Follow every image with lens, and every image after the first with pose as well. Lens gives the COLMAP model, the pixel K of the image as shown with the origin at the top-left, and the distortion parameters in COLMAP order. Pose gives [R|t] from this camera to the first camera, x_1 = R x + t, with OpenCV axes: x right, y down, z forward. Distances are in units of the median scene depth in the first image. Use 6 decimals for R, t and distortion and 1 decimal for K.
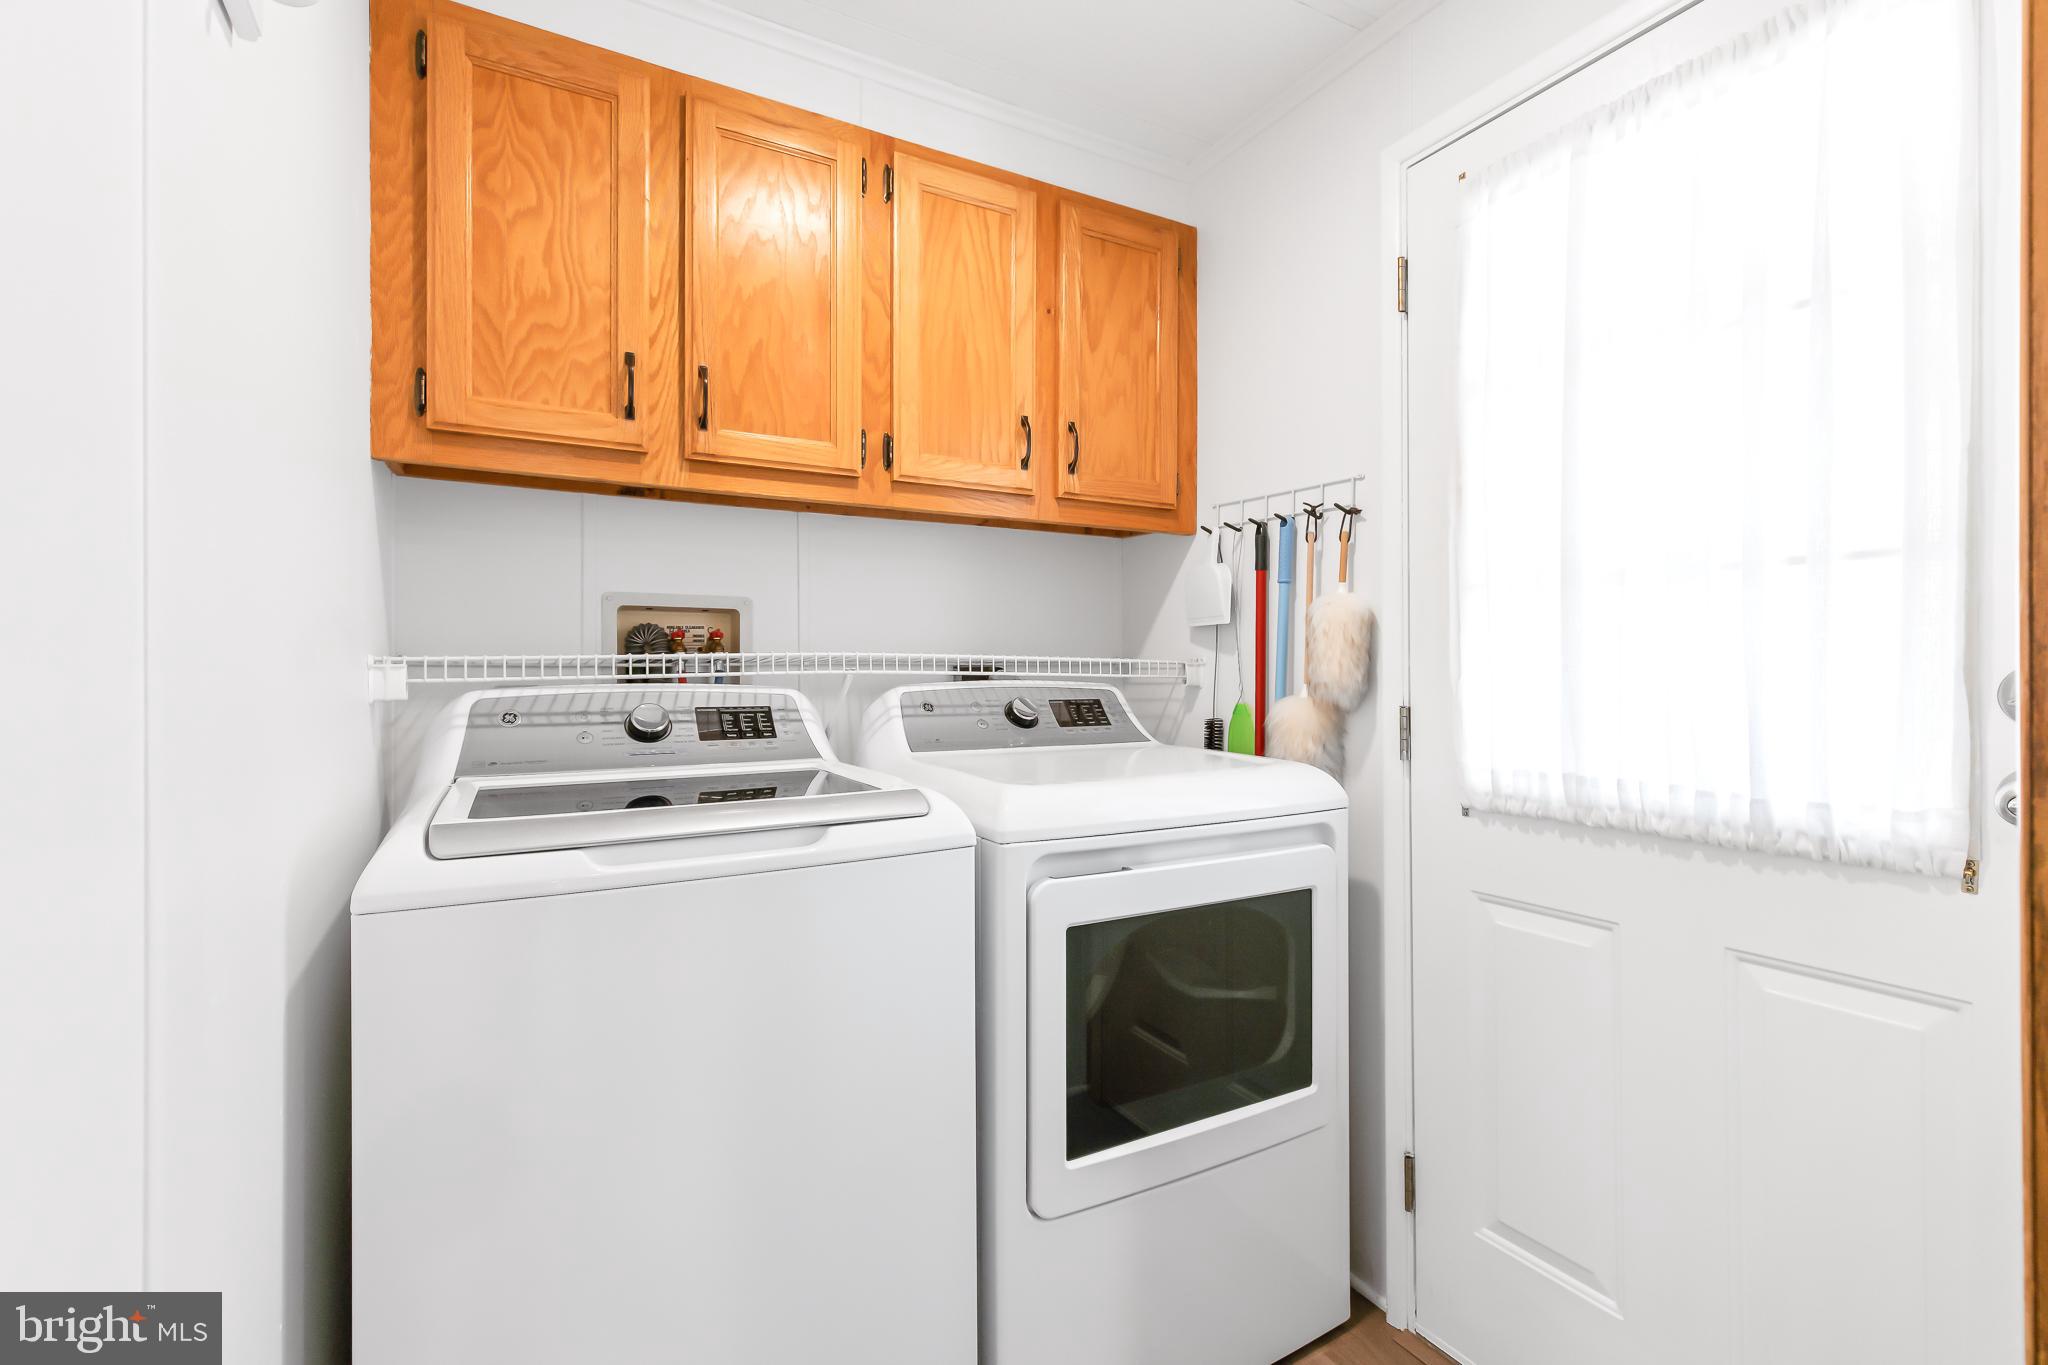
lens RADIAL K [[933.2, 0, 1081.2], [0, 933.2, 668.2], [0, 0, 1]] dist [0.003449, -0.000819]
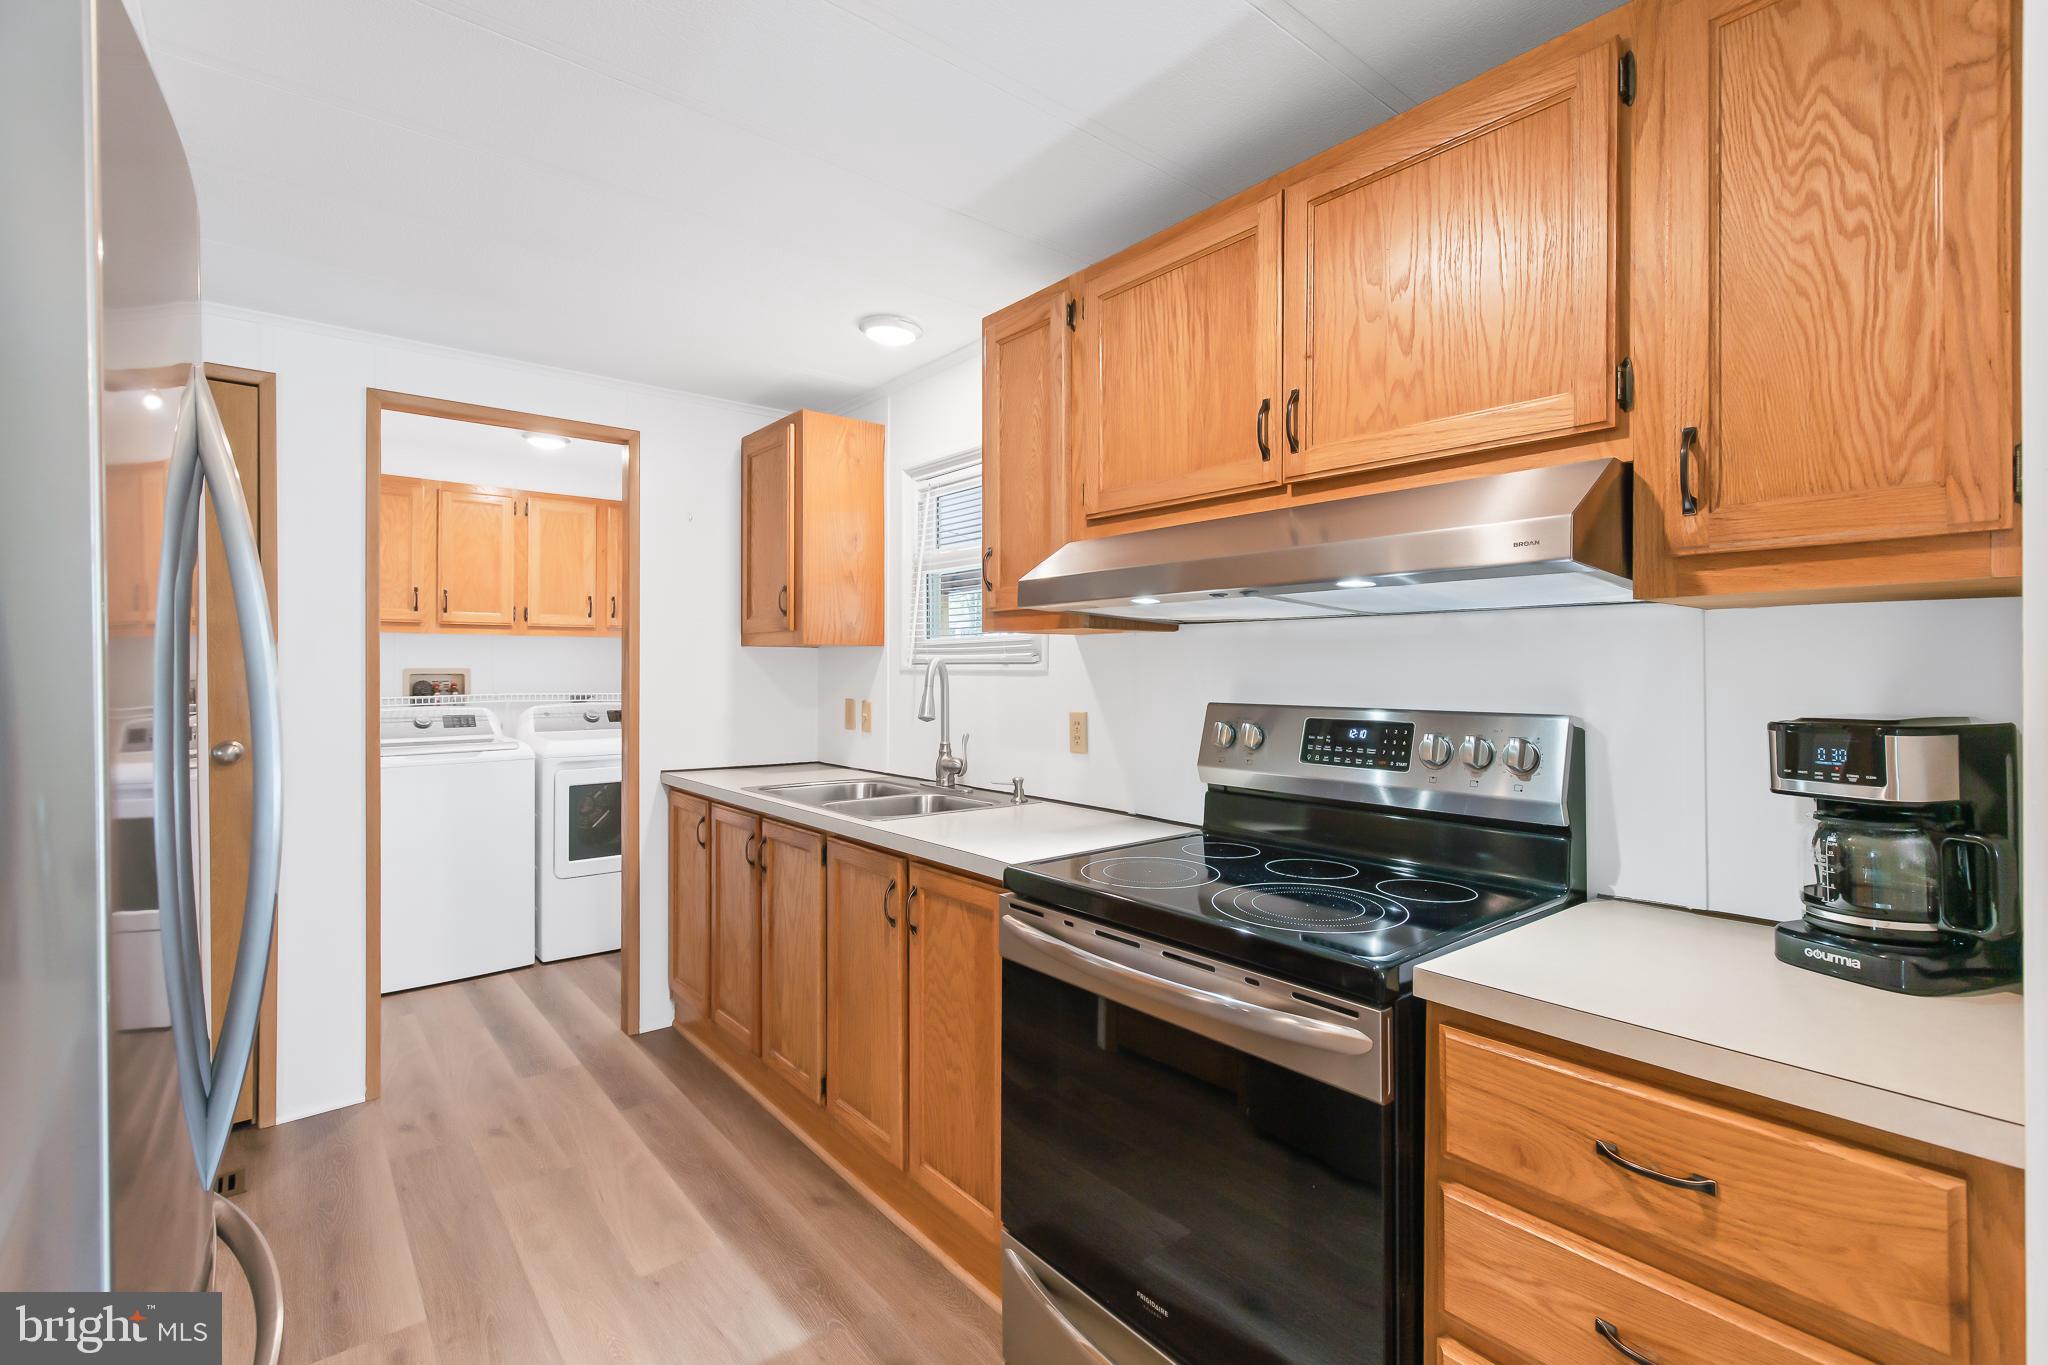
lens RADIAL K [[933.2, 0, 1040.0], [0, 933.2, 657.2], [0, 0, 1]] dist [0.003449, -0.000819]
pose [[0.989017, -0.001480, 0.147792, 0.835975], [0.003272, 0.999924, -0.011887, -0.083527], [-0.147763, 0.012240, 0.988947, -1.795638]]
